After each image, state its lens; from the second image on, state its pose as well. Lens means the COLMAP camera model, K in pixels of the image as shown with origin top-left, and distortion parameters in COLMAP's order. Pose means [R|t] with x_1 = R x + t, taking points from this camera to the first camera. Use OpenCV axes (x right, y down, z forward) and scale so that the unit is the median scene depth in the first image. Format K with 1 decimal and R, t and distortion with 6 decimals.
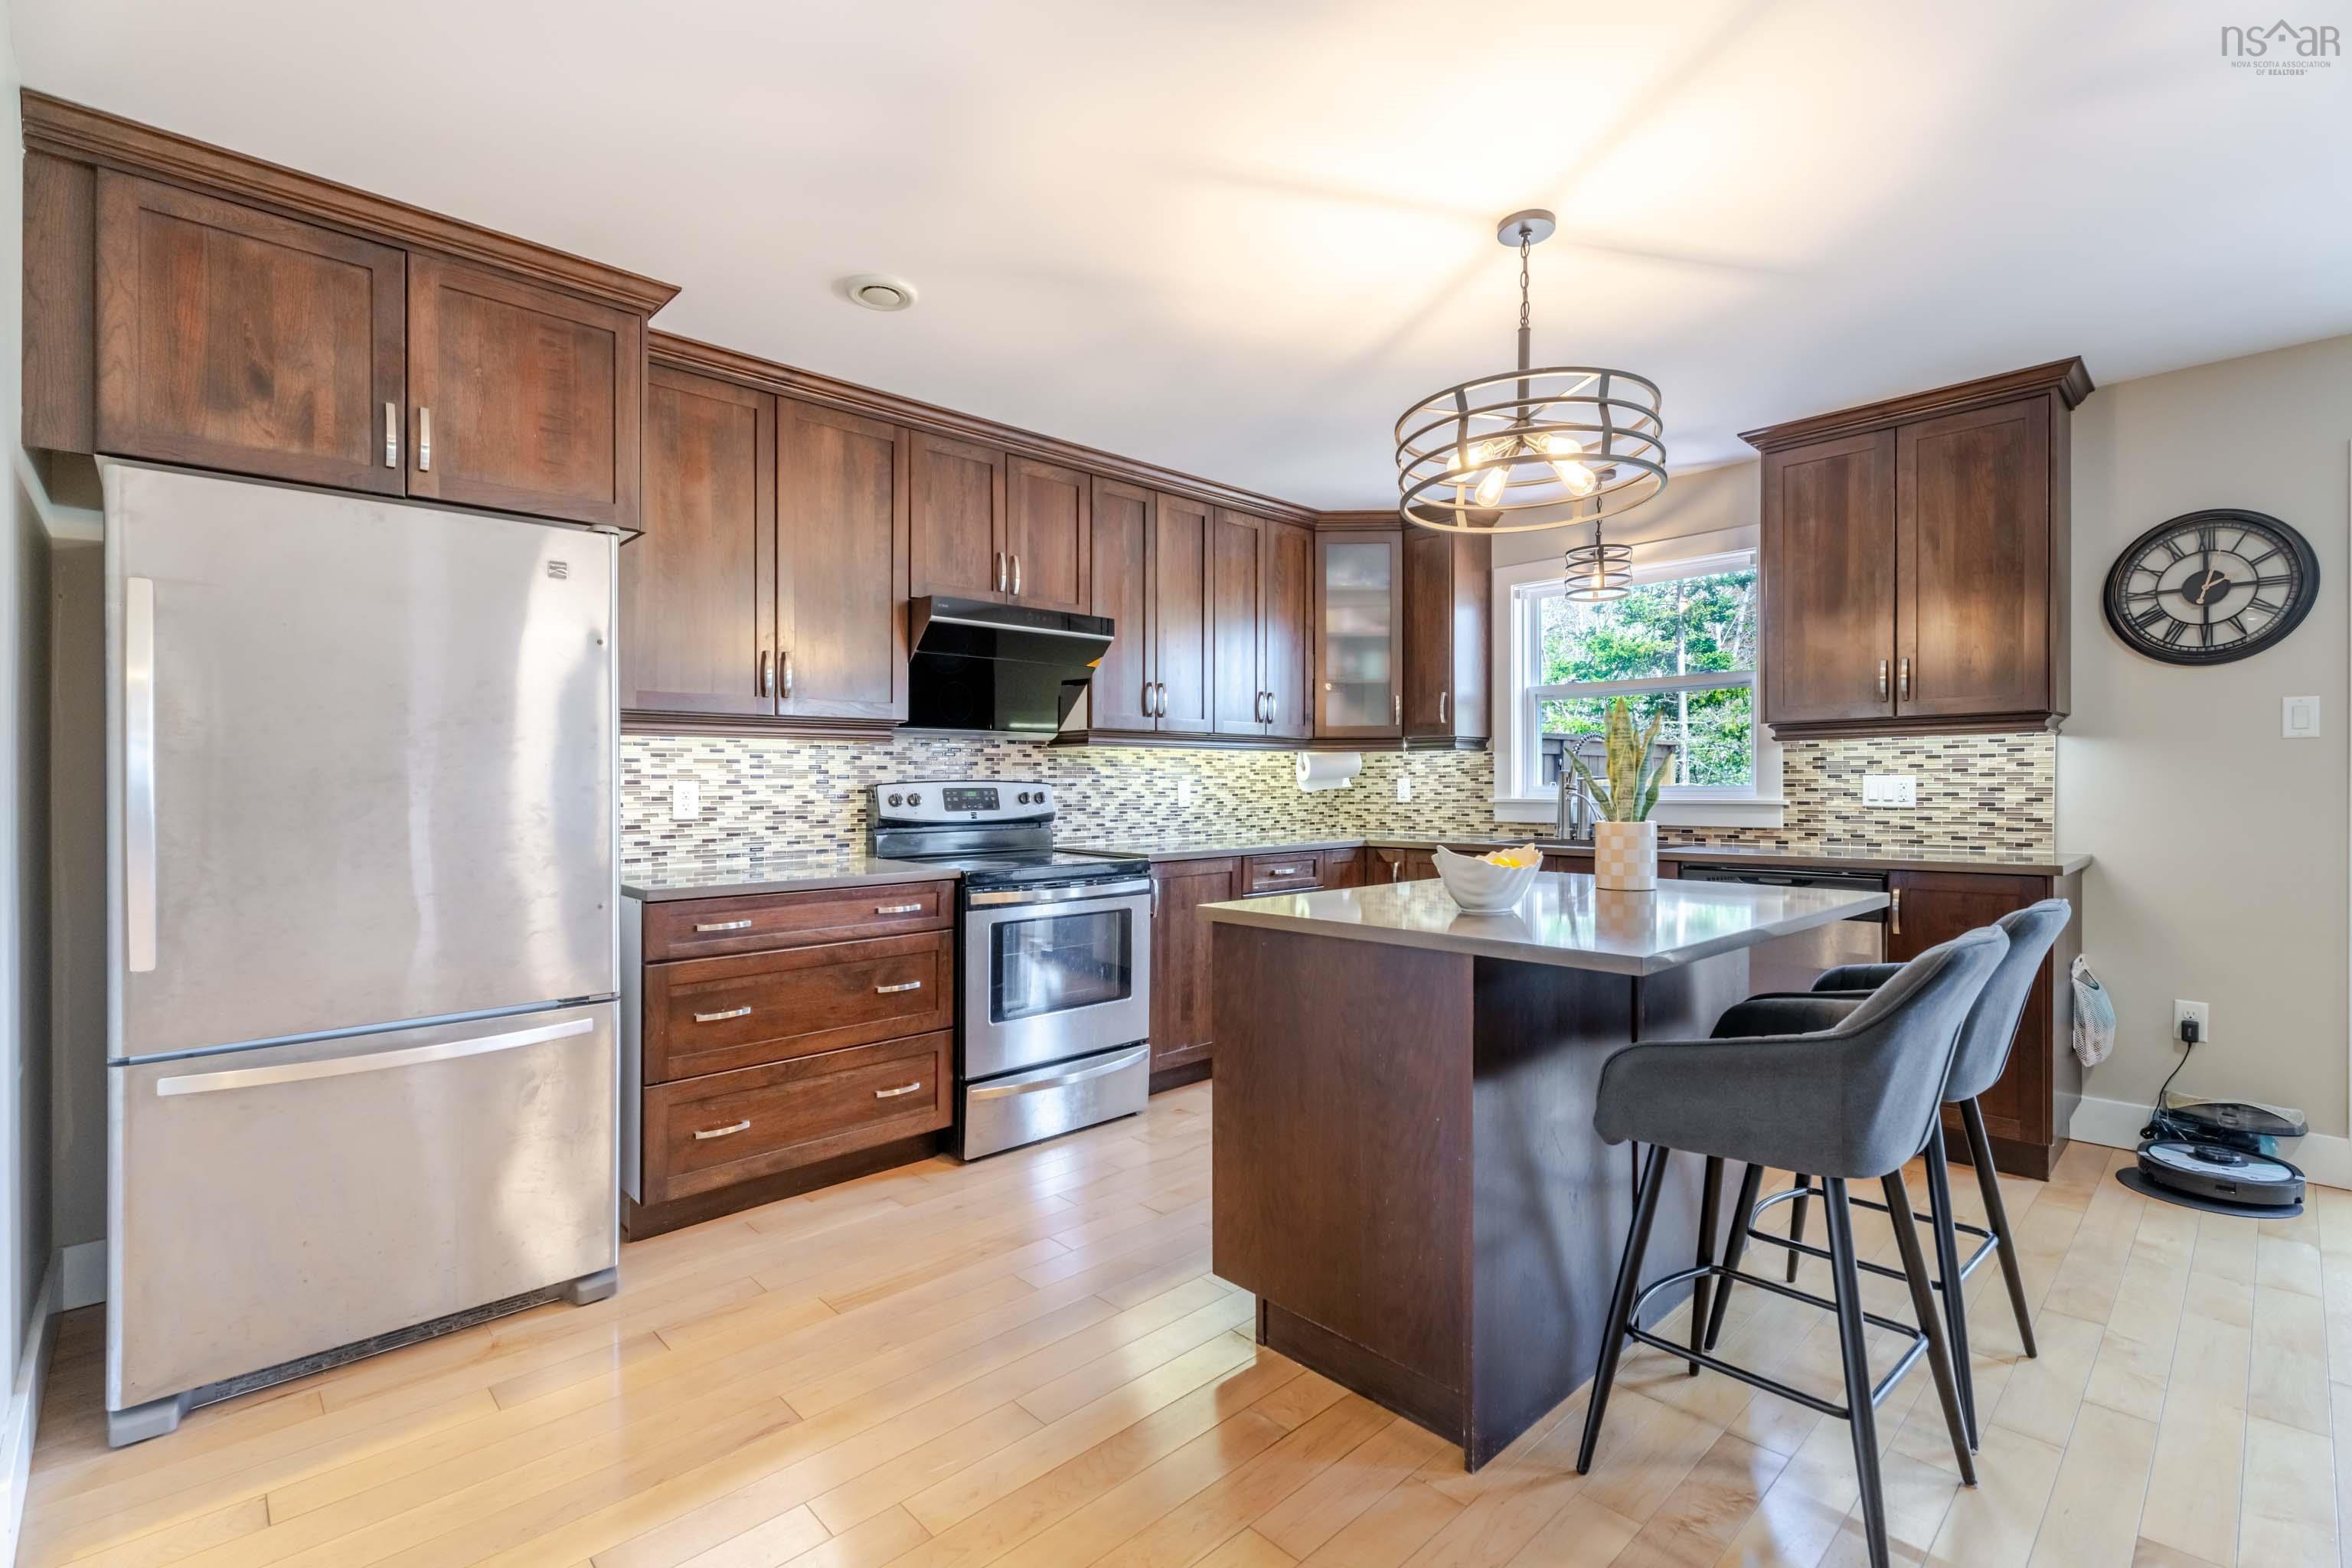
lens RADIAL K [[1053.6, 0, 1181.4], [0, 1053.6, 781.9], [0, 0, 1]] dist [0.002605, 0.001112]
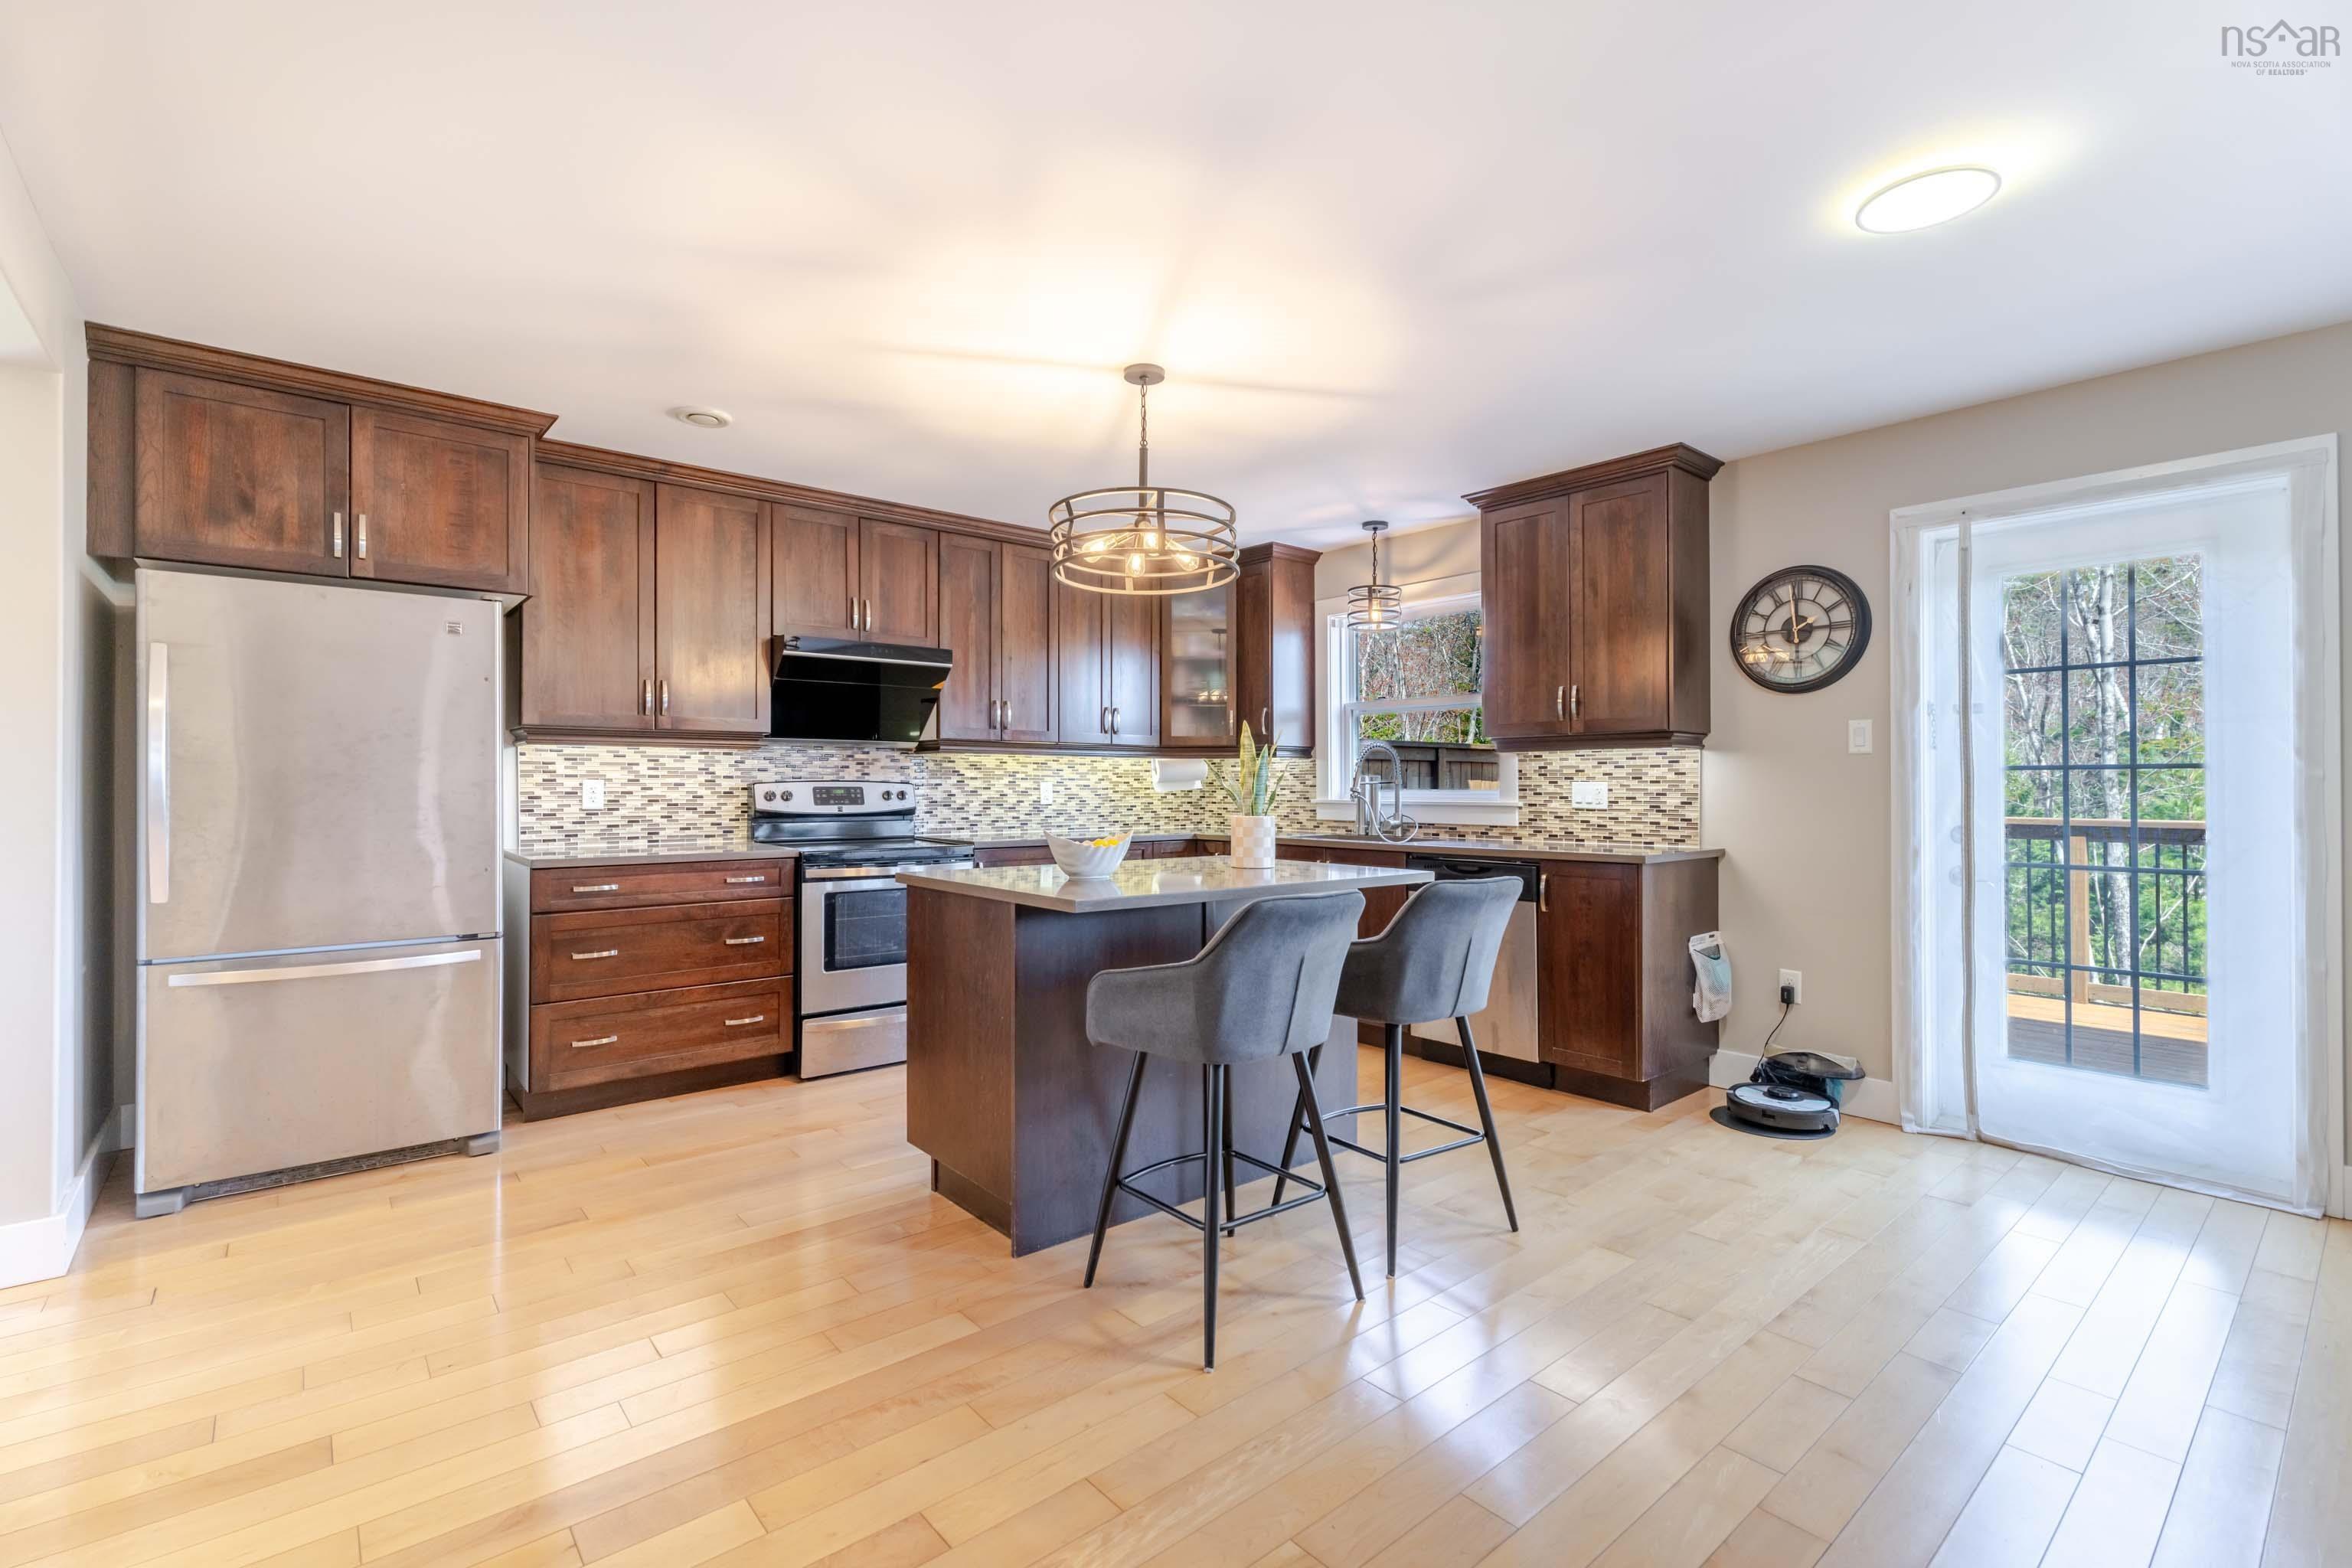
lens RADIAL K [[1053.6, 0, 1183.5], [0, 1053.6, 784.1], [0, 0, 1]] dist [0.002605, 0.001112]
pose [[0.998386, 0.007479, -0.056291, 0.288761], [-0.007433, 0.999972, 0.001037, -0.001753], [0.056298, -0.000617, 0.998414, -0.218555]]
